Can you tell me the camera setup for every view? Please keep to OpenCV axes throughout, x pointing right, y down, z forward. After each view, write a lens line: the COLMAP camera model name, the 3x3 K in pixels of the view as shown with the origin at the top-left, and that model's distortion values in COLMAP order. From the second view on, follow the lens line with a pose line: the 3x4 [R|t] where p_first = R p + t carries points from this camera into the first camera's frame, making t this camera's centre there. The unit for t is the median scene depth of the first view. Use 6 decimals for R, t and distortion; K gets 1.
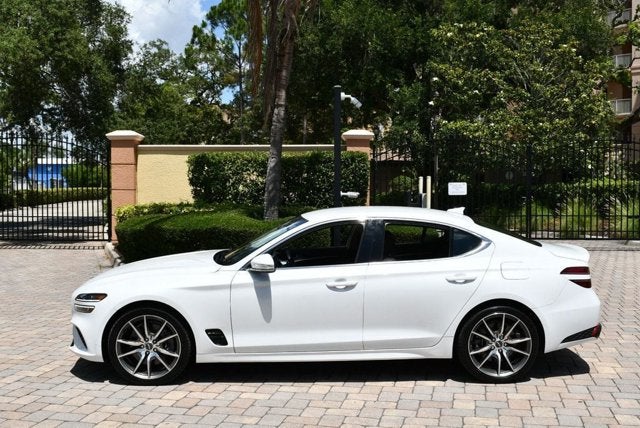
lens RADIAL K [[738.0, 0, 276.9], [0, 738.0, 206.7], [0, 0, 1]] dist [-0.059946, 0.000000]
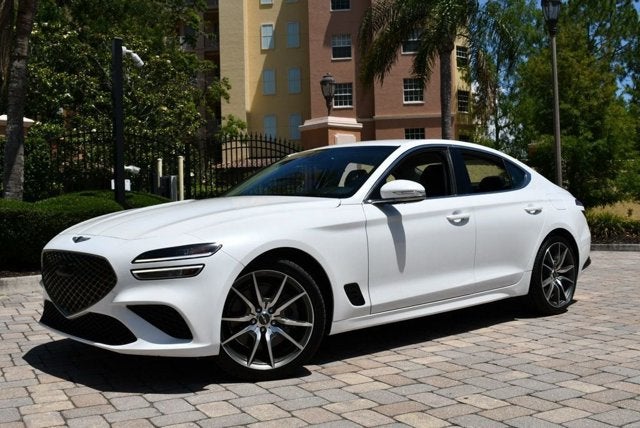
lens RADIAL K [[738.0, 0, 315.7], [0, 738.0, 214.8], [0, 0, 1]] dist [-0.059946, 0.000000]
pose [[0.729998, -0.017445, 0.683226, -0.602779], [0.041364, 0.998969, -0.018688, 0.110838], [-0.682196, 0.041904, 0.729968, 0.493338]]
